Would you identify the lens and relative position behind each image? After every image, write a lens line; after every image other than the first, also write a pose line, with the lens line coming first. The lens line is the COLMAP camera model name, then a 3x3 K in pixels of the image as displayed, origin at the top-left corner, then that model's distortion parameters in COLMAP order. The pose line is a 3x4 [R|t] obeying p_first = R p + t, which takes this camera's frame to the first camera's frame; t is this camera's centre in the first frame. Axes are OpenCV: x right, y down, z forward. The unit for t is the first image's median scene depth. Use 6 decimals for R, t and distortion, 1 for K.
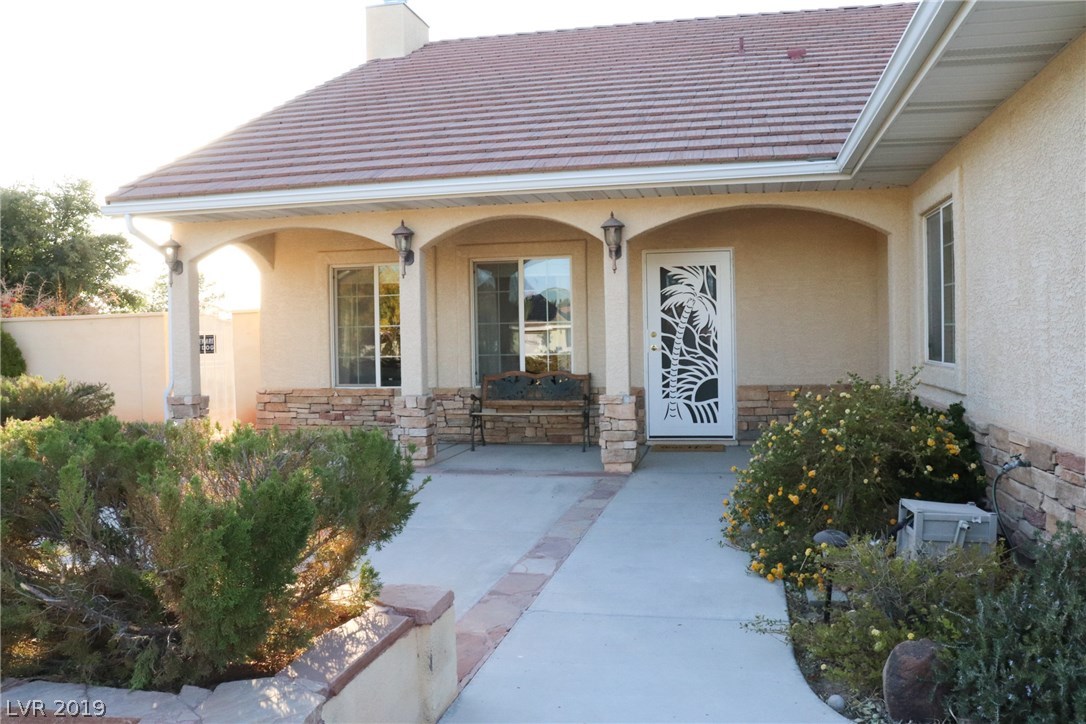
lens RADIAL K [[903.3, 0, 557.9], [0, 903.3, 368.8], [0, 0, 1]] dist [-0.170057, 0.130662]
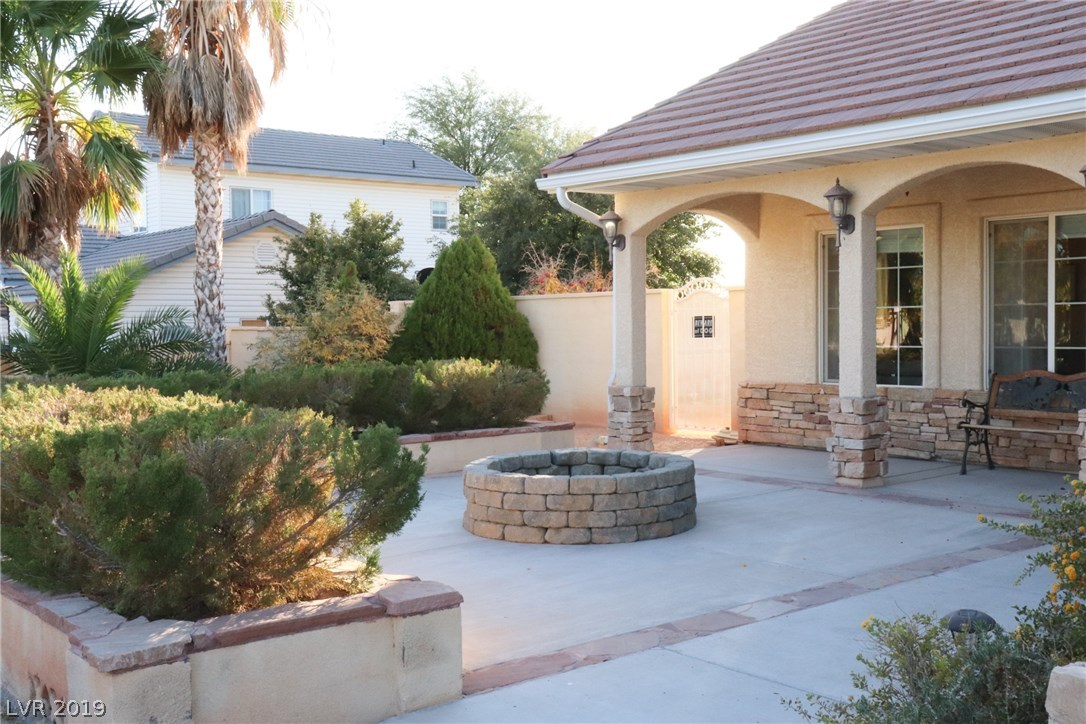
lens RADIAL K [[1190.8, 0, 536.5], [0, 1190.8, 366.9], [0, 0, 1]] dist [-0.033650, 0.000000]
pose [[0.768471, 0.030776, -0.639144, 0.257752], [-0.022240, 0.999524, 0.021389, -0.011873], [0.639498, -0.002222, 0.768790, 0.010045]]
